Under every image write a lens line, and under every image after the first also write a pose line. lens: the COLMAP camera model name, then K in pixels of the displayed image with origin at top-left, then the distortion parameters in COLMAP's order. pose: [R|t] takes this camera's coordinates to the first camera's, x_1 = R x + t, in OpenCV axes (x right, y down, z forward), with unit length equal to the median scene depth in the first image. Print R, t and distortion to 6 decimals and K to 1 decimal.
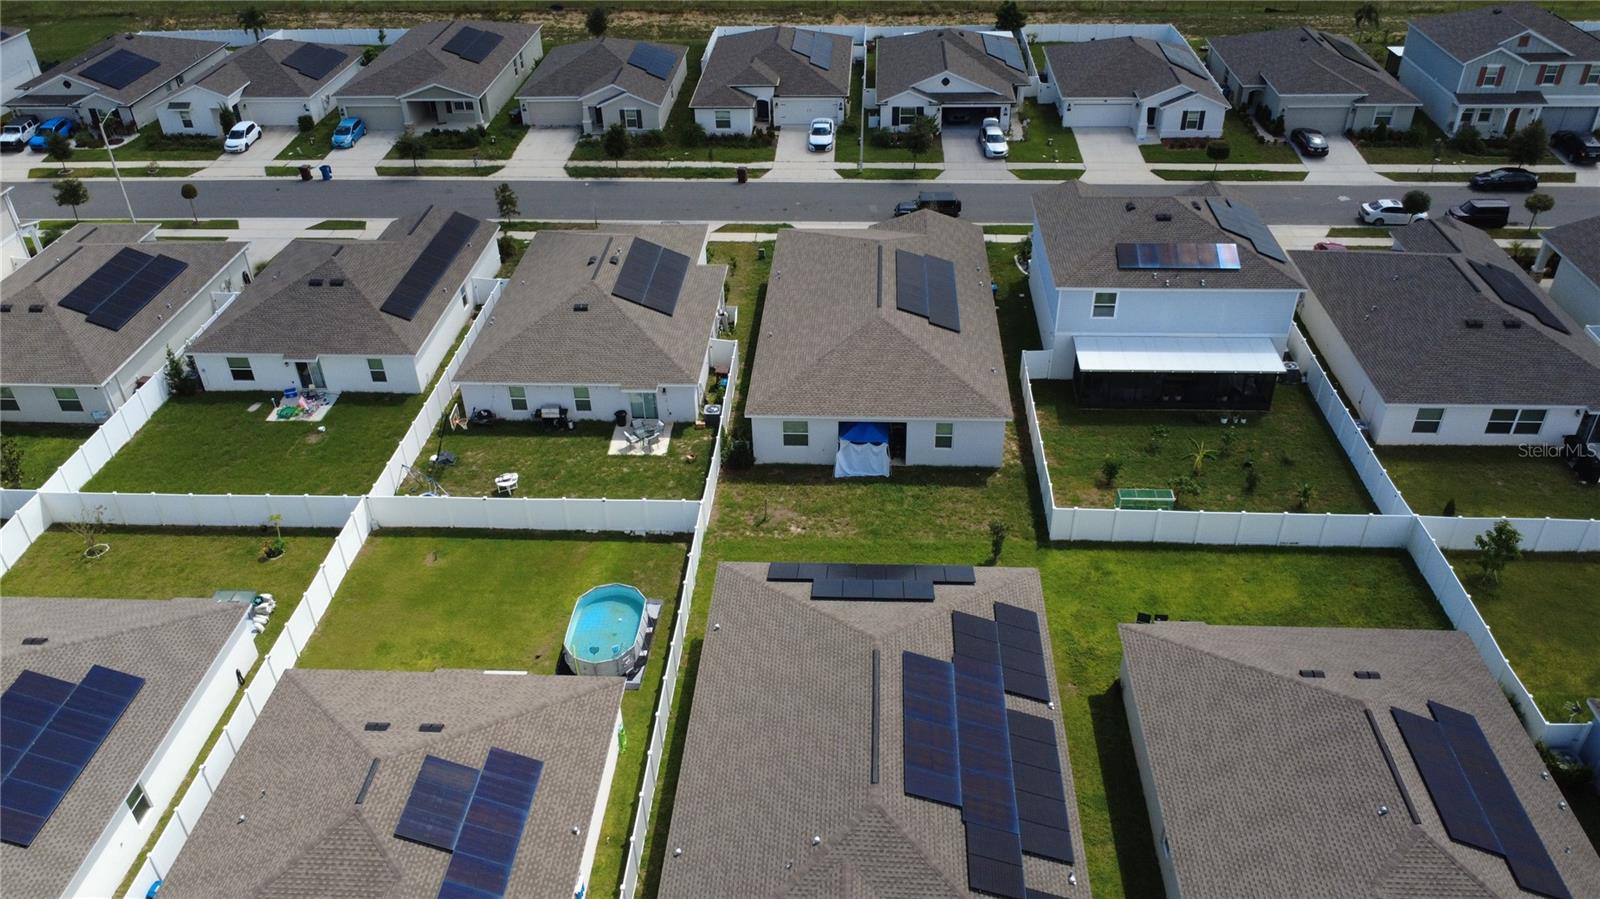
lens RADIAL K [[1202.4, 0, 806.9], [0, 1202.4, 444.6], [0, 0, 1]] dist [0.003358, -0.004306]
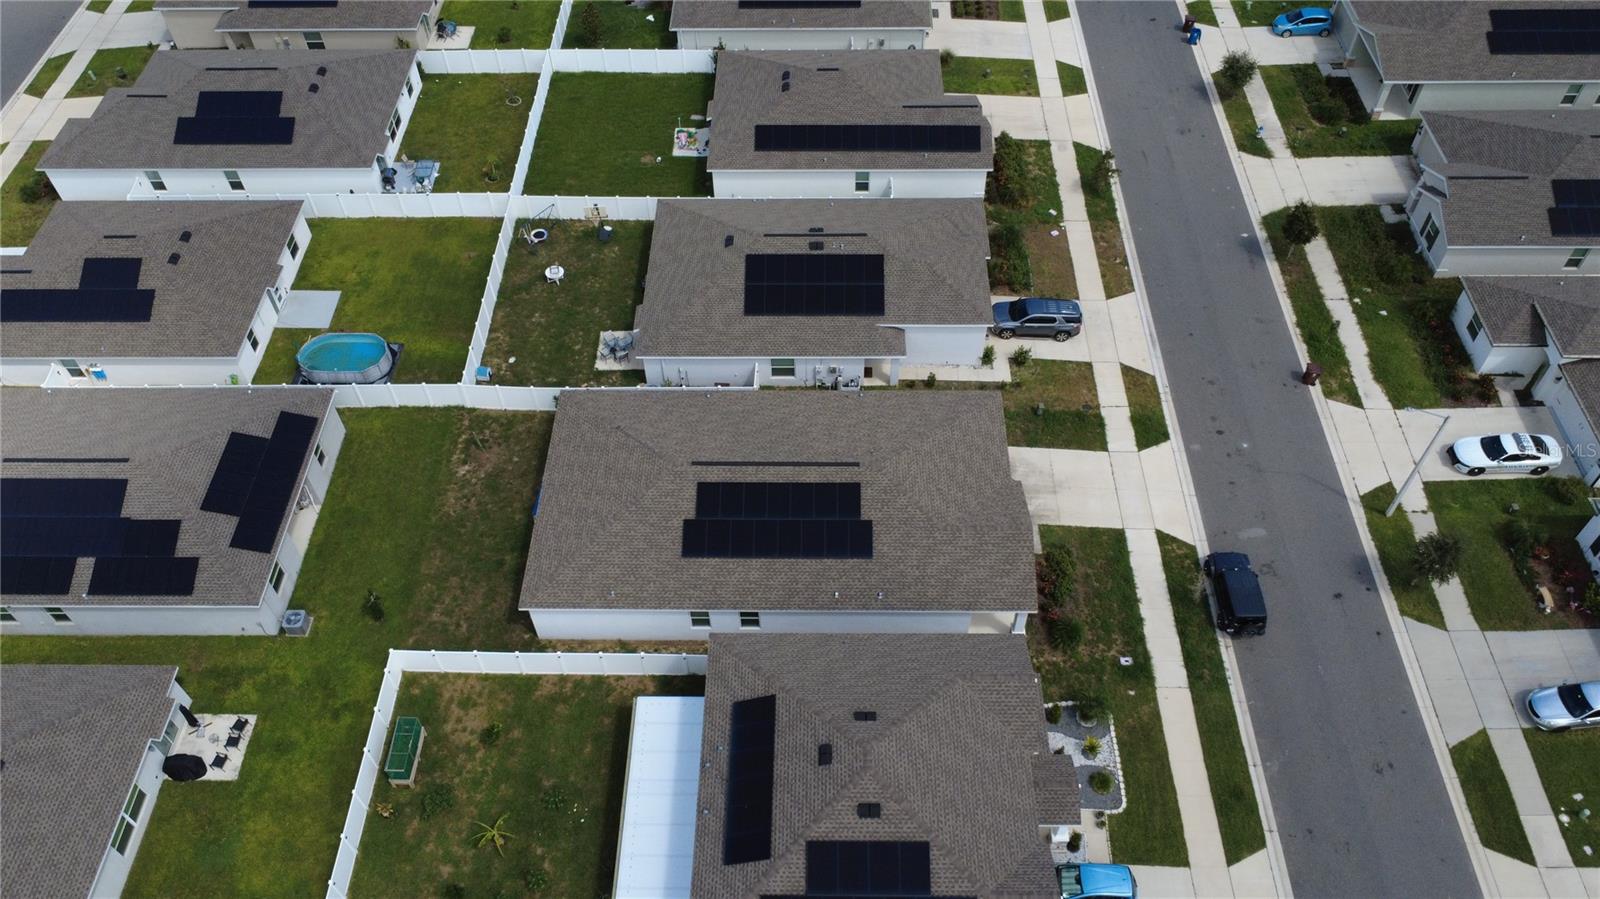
lens RADIAL K [[1202.4, 0, 801.6], [0, 1202.4, 454.3], [0, 0, 1]] dist [0.003358, -0.004306]
pose [[0.039643, 0.783031, -0.620718, 0.592195], [-0.546660, 0.536991, 0.642498, -0.713268], [0.836416, 0.313851, 0.449340, 0.665375]]
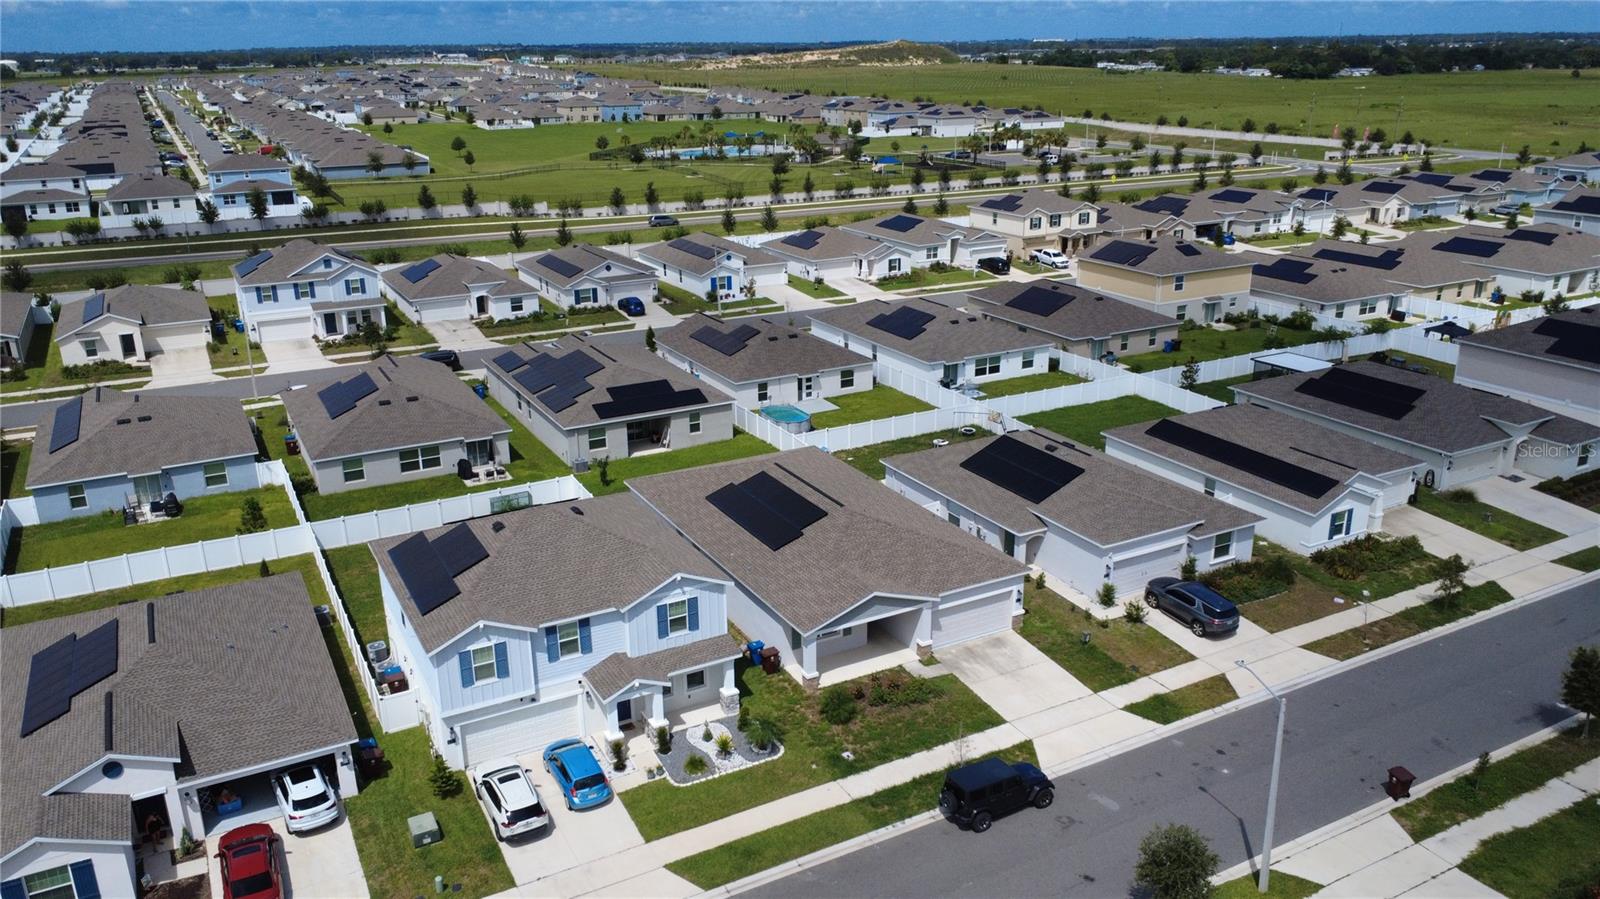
lens RADIAL K [[1202.4, 0, 806.7], [0, 1202.4, 448.1], [0, 0, 1]] dist [0.003358, -0.004306]
pose [[-0.850610, 0.195907, -0.487937, 0.551950], [-0.268806, 0.635532, 0.723770, -0.898681], [0.451892, 0.746806, -0.487929, 1.509454]]
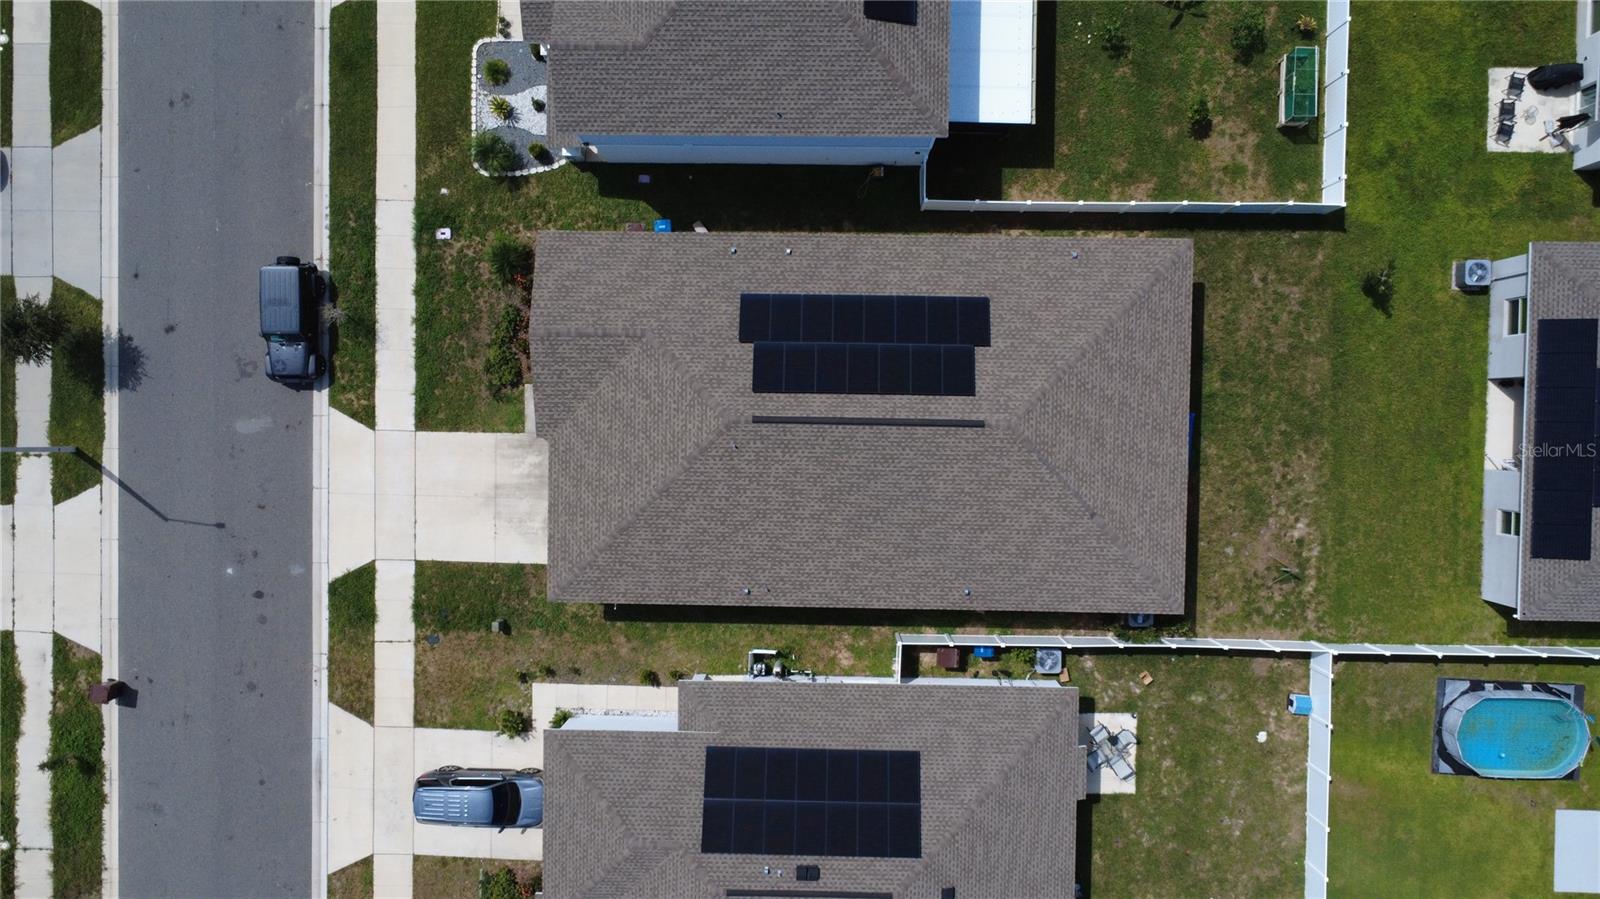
lens RADIAL K [[1202.4, 0, 798.1], [0, 1202.4, 451.4], [0, 0, 1]] dist [0.003358, -0.004306]
pose [[-0.038484, -0.999225, -0.008301, 0.054477], [0.575054, -0.028940, 0.817604, -0.676695], [-0.817210, 0.026691, 0.575722, 0.710480]]
